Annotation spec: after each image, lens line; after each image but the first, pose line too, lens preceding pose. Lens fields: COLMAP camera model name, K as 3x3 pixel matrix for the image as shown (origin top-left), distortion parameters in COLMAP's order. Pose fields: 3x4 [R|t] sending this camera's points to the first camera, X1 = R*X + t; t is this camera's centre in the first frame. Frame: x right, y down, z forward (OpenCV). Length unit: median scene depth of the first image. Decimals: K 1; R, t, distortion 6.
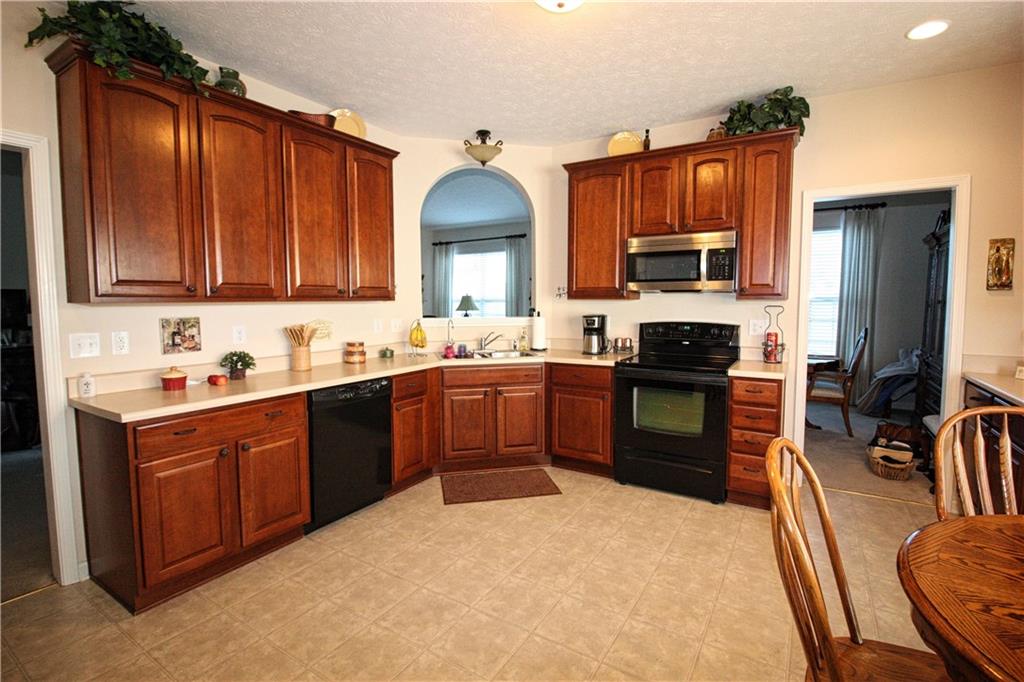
lens RADIAL K [[484.7, 0, 512.1], [0, 484.7, 338.7], [0, 0, 1]] dist [-0.019013, -0.001389]
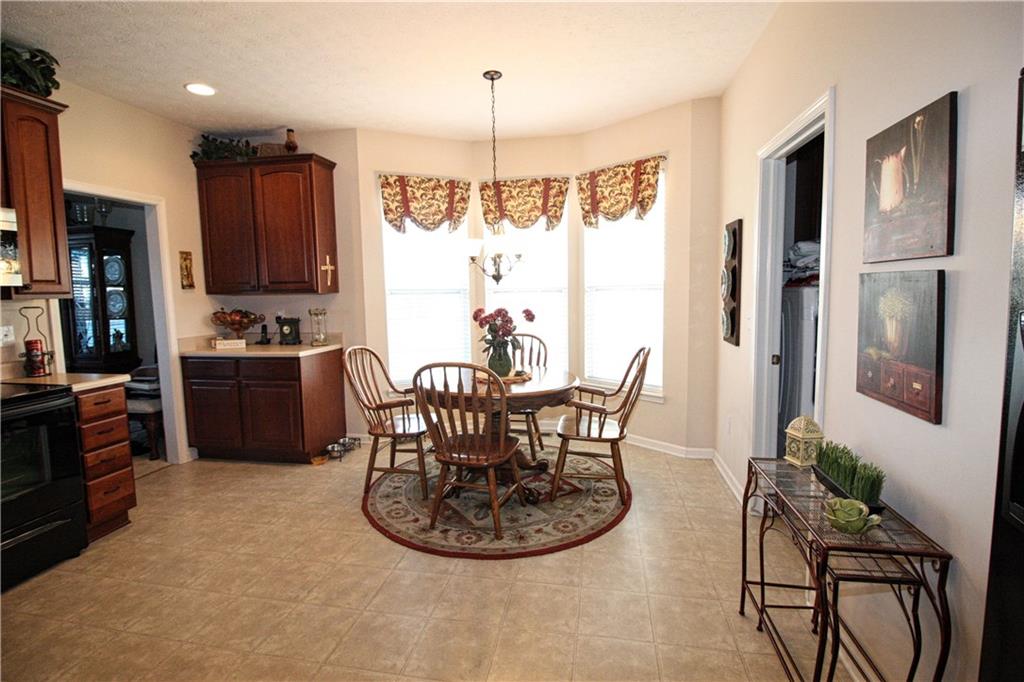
lens RADIAL K [[484.7, 0, 512.9], [0, 484.7, 333.7], [0, 0, 1]] dist [-0.019013, -0.001389]
pose [[-0.378457, -0.074963, 0.922578, -0.620419], [0.094494, 0.988379, 0.119073, -0.051289], [-0.920783, 0.132242, -0.366976, 0.655507]]
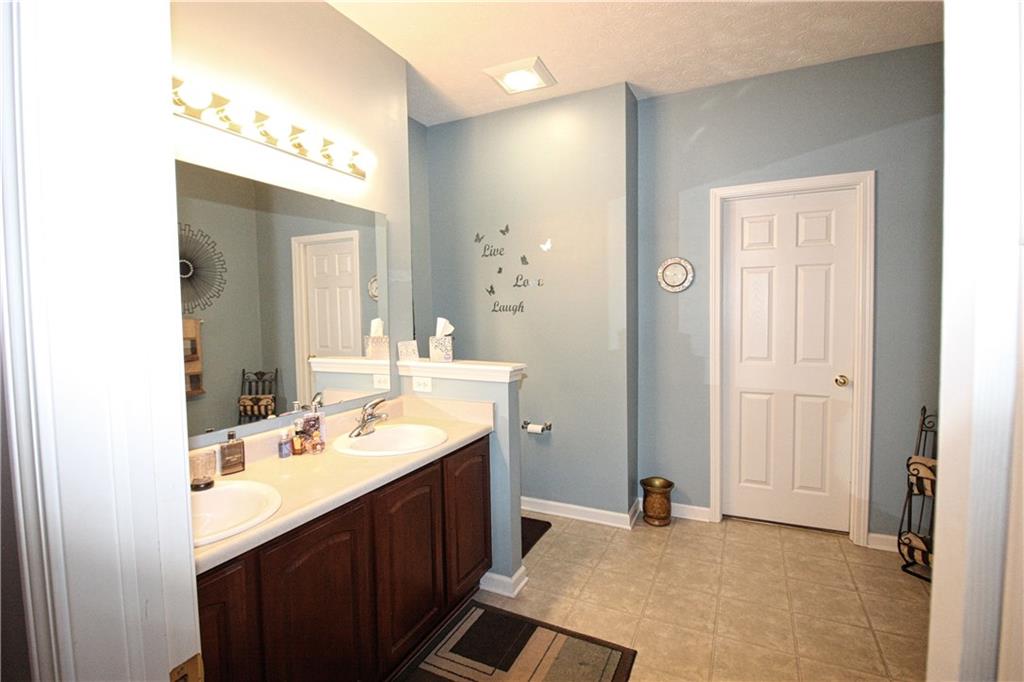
lens RADIAL K [[484.7, 0, 510.9], [0, 484.7, 345.0], [0, 0, 1]] dist [-0.019013, -0.001389]
pose [[-0.110157, -0.061680, 0.991998, -0.814278], [0.091914, 0.993163, 0.071959, -0.059366], [-0.989655, 0.099105, -0.103735, 0.778614]]
